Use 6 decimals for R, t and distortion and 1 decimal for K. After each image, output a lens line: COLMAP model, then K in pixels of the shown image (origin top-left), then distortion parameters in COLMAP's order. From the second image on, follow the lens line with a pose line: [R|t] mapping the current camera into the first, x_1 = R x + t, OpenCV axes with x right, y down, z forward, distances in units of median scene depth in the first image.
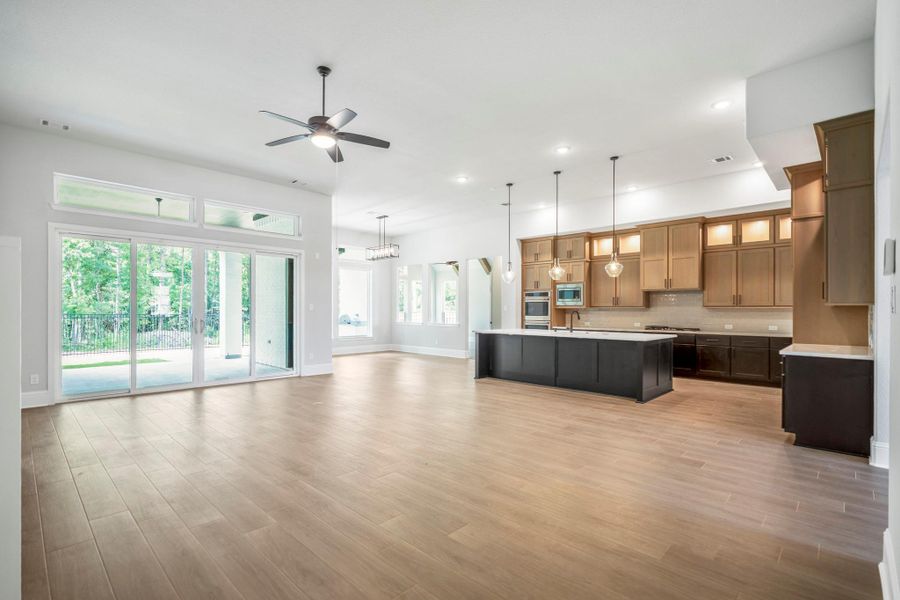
lens RADIAL K [[417.0, 0, 442.9], [0, 417.0, 306.7], [0, 0, 1]] dist [-0.000915, -0.000791]
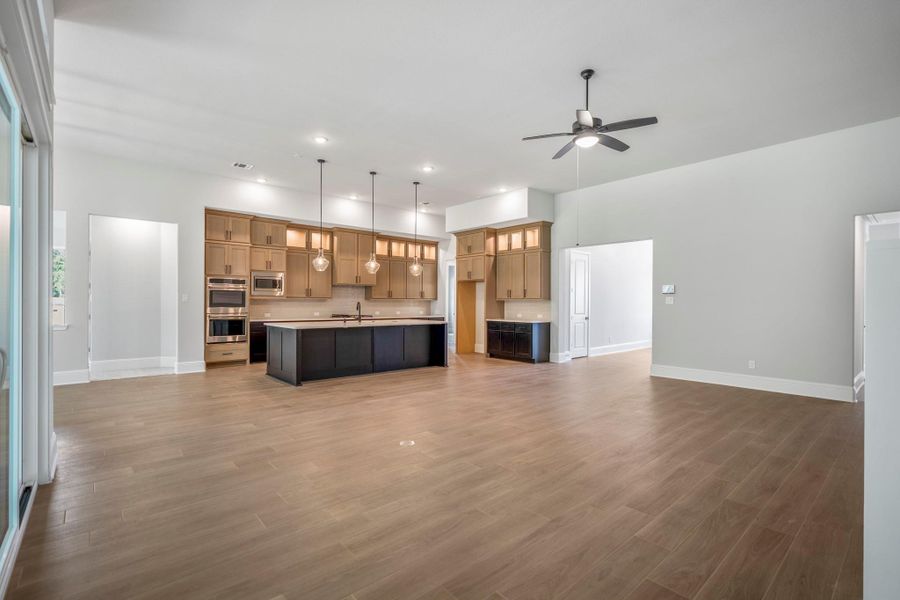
lens RADIAL K [[417.0, 0, 443.2], [0, 417.0, 300.8], [0, 0, 1]] dist [-0.000915, -0.000791]
pose [[0.097544, -0.001141, 0.995231, -0.605723], [-0.014300, 0.999895, 0.002547, 0.000766], [-0.995129, -0.014480, 0.097517, 0.557450]]
